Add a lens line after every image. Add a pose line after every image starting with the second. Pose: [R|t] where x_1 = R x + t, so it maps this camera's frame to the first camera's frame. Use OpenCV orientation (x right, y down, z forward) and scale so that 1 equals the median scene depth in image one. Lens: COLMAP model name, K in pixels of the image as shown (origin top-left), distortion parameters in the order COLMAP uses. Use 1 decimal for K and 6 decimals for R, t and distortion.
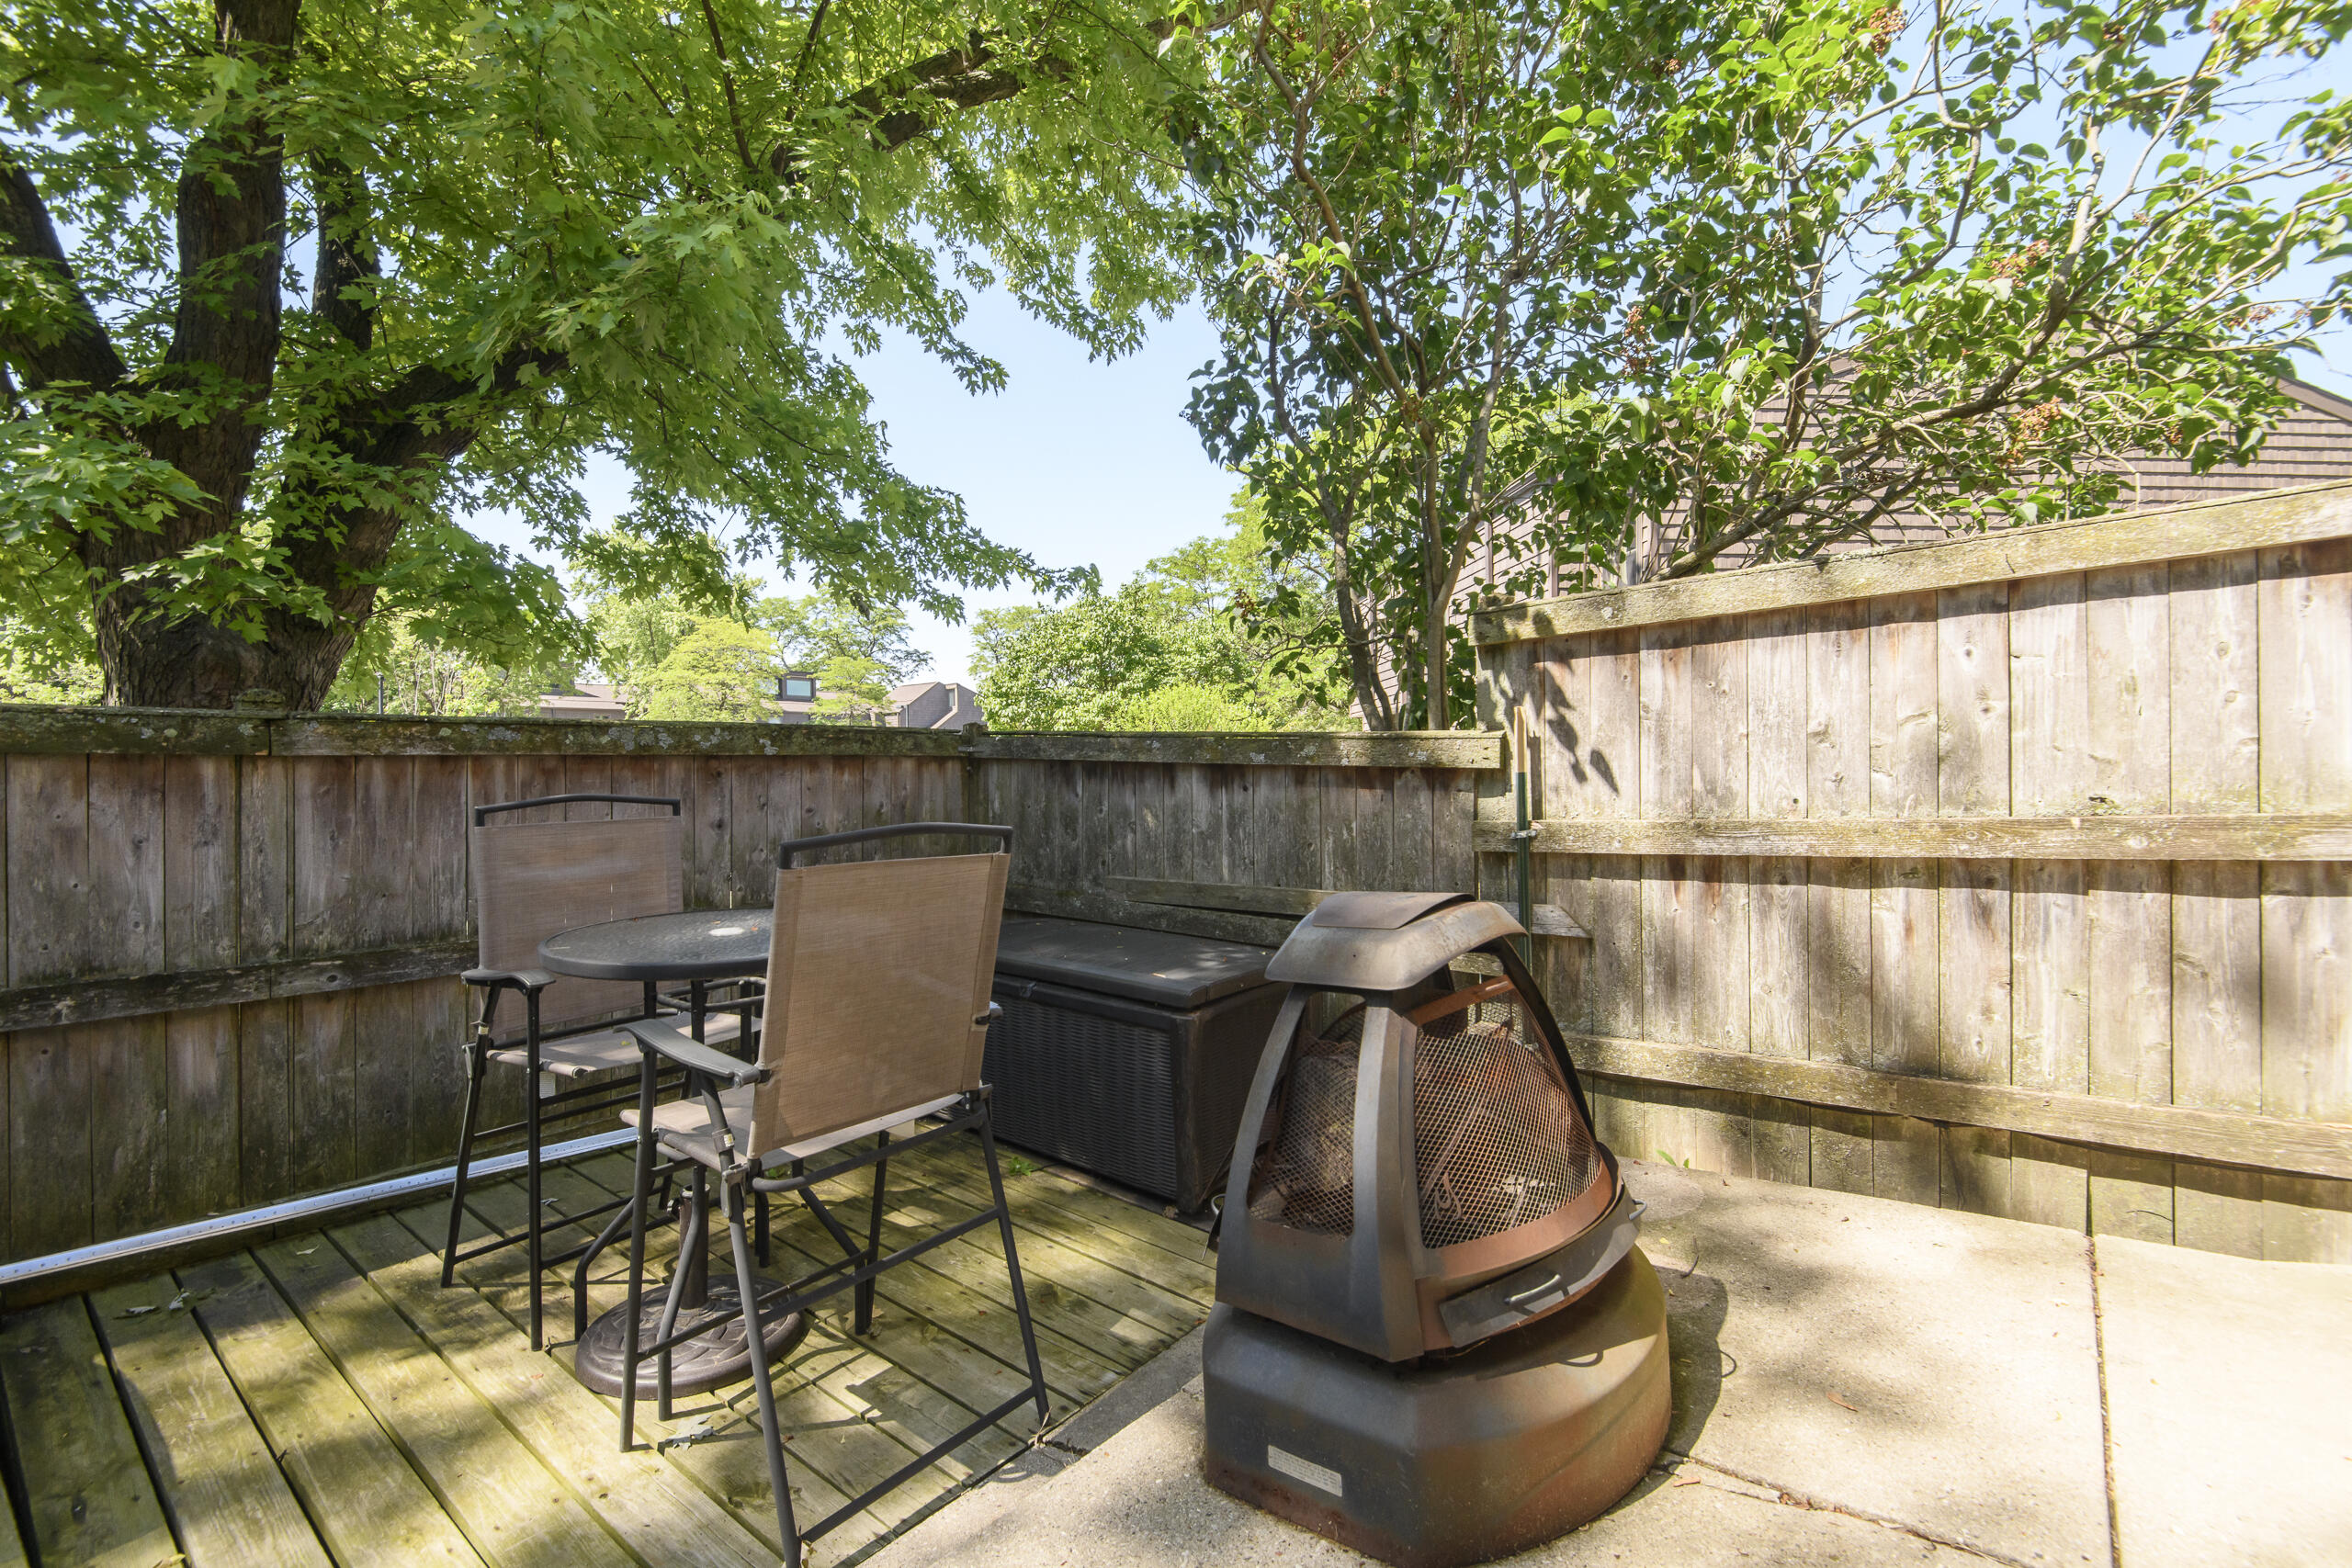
lens RADIAL K [[1075.3, 0, 1174.7], [0, 1075.3, 781.3], [0, 0, 1]] dist [0.040669, -0.029223]
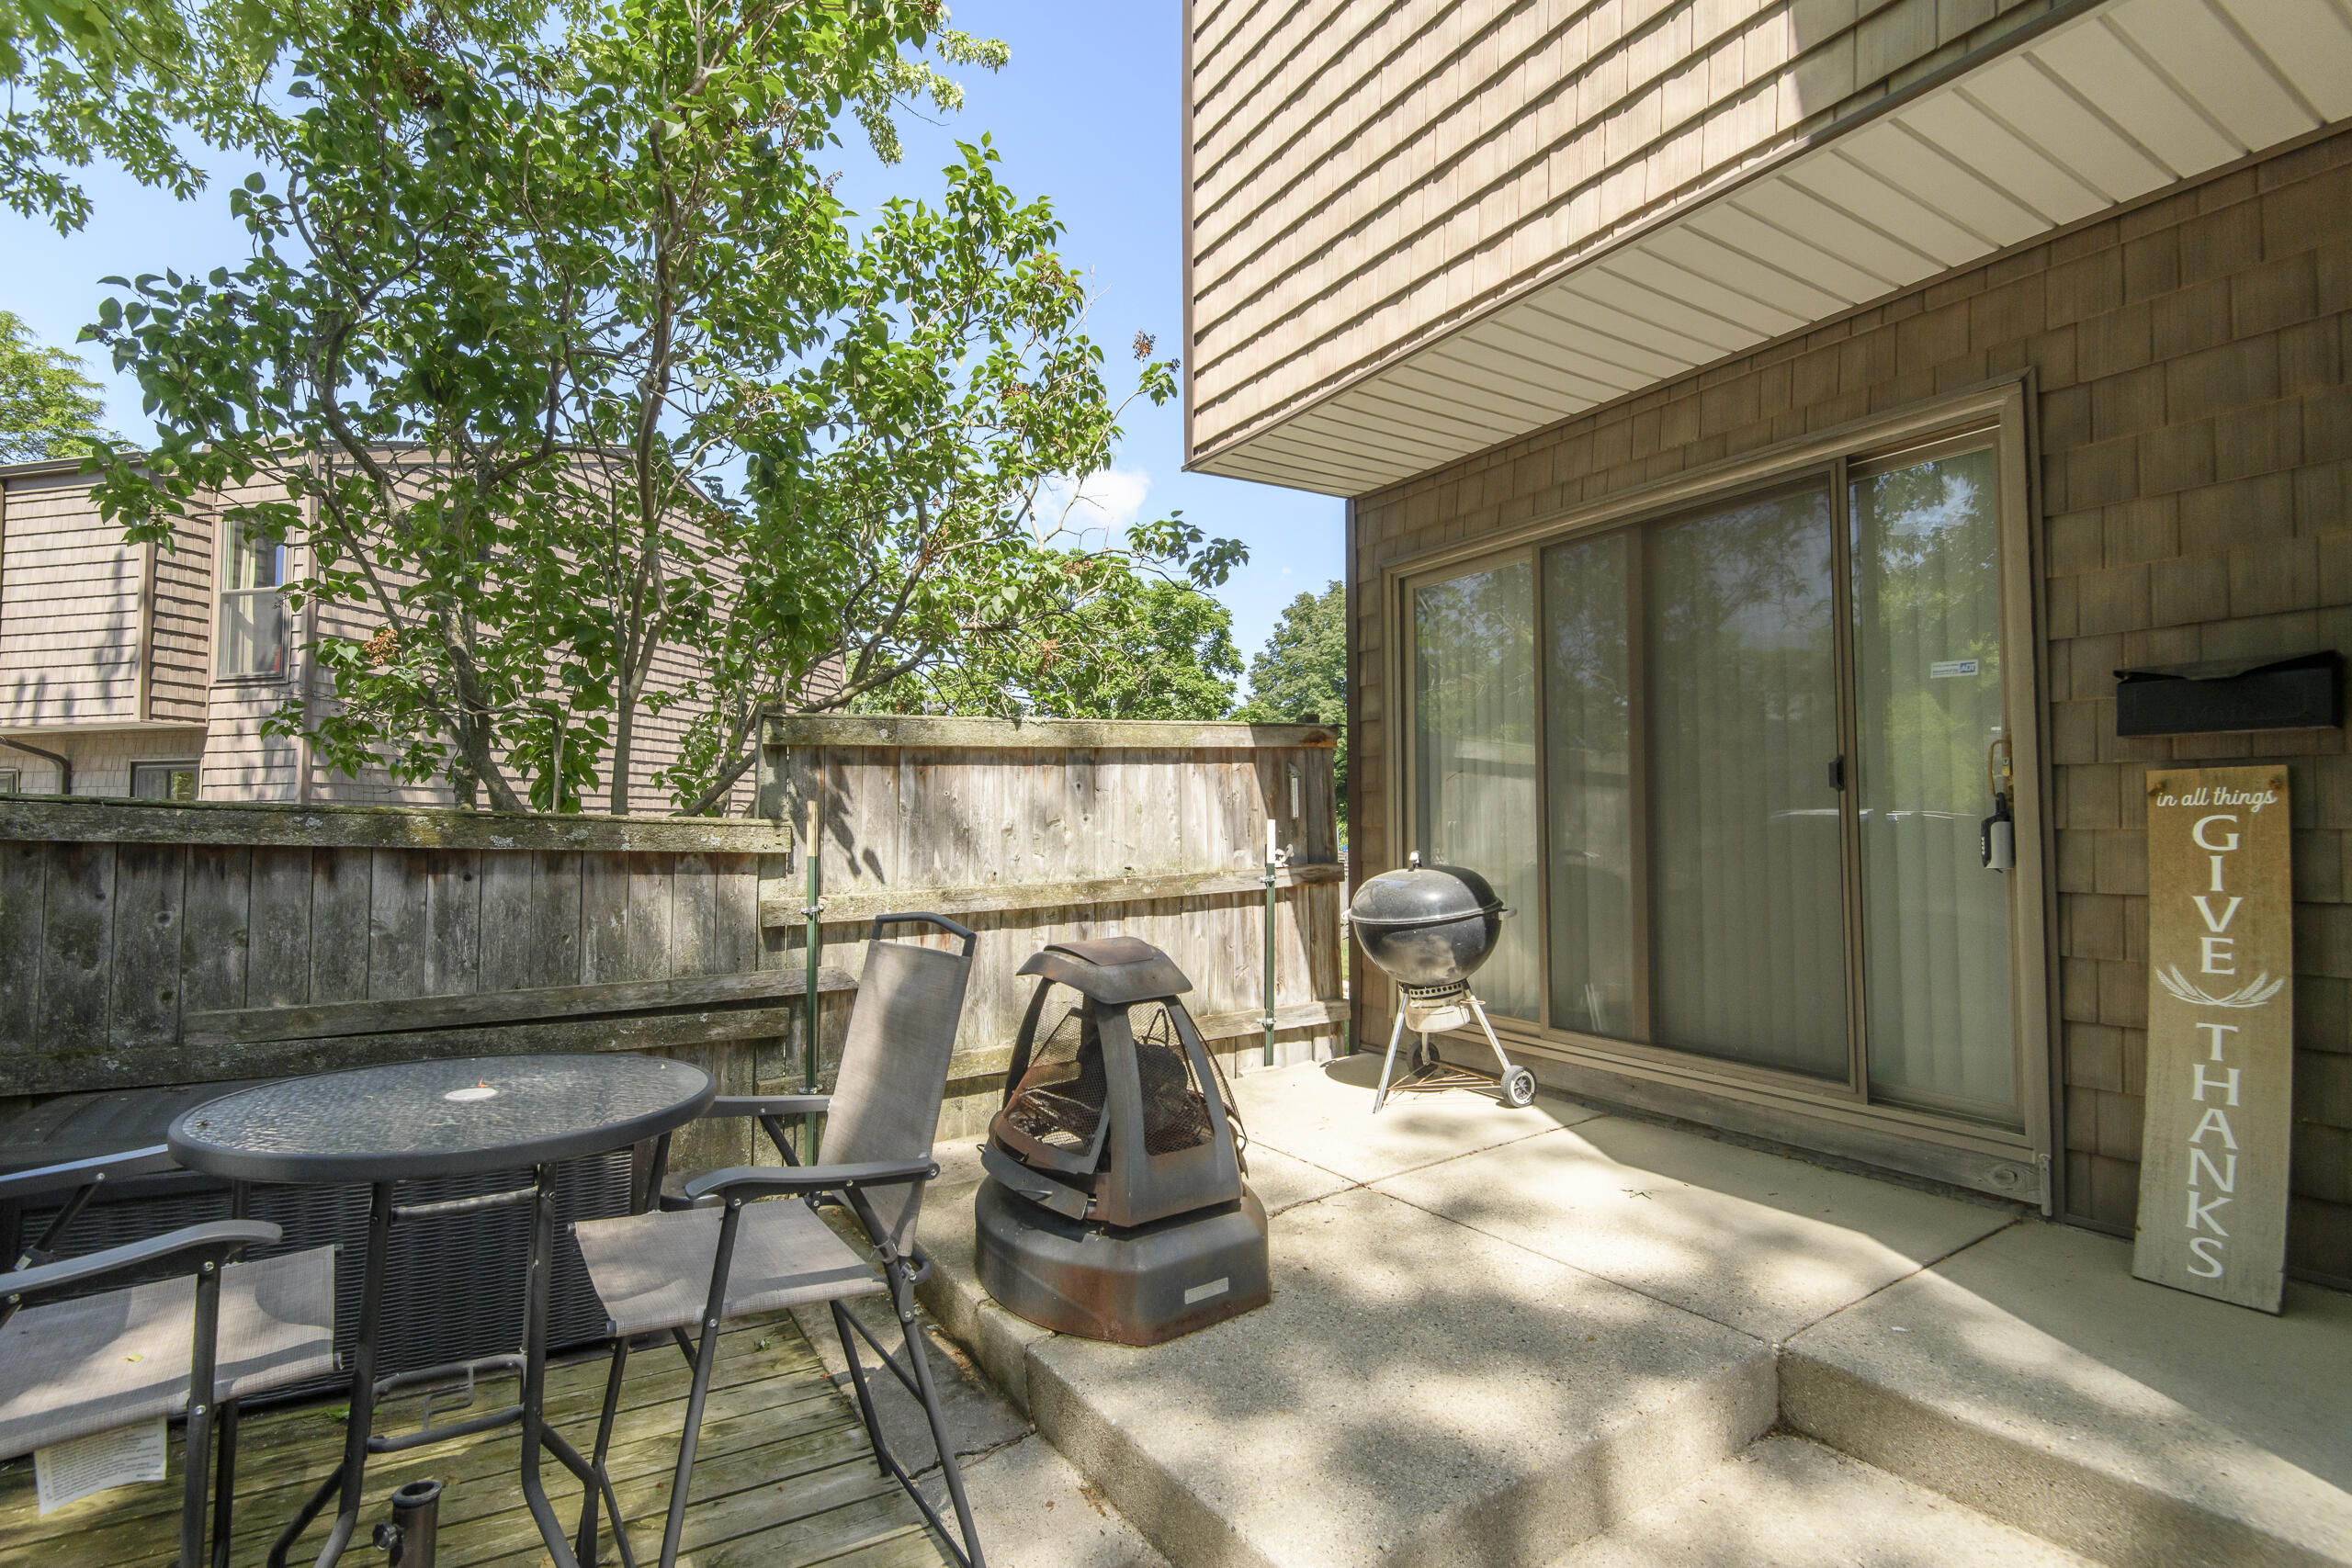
lens RADIAL K [[1075.3, 0, 1174.7], [0, 1075.3, 781.3], [0, 0, 1]] dist [0.040669, -0.029223]
pose [[0.316365, 0.060678, 0.946695, -0.668512], [0.011899, 0.997620, -0.067919, -0.005037], [-0.948563, 0.032752, 0.314890, 0.239720]]
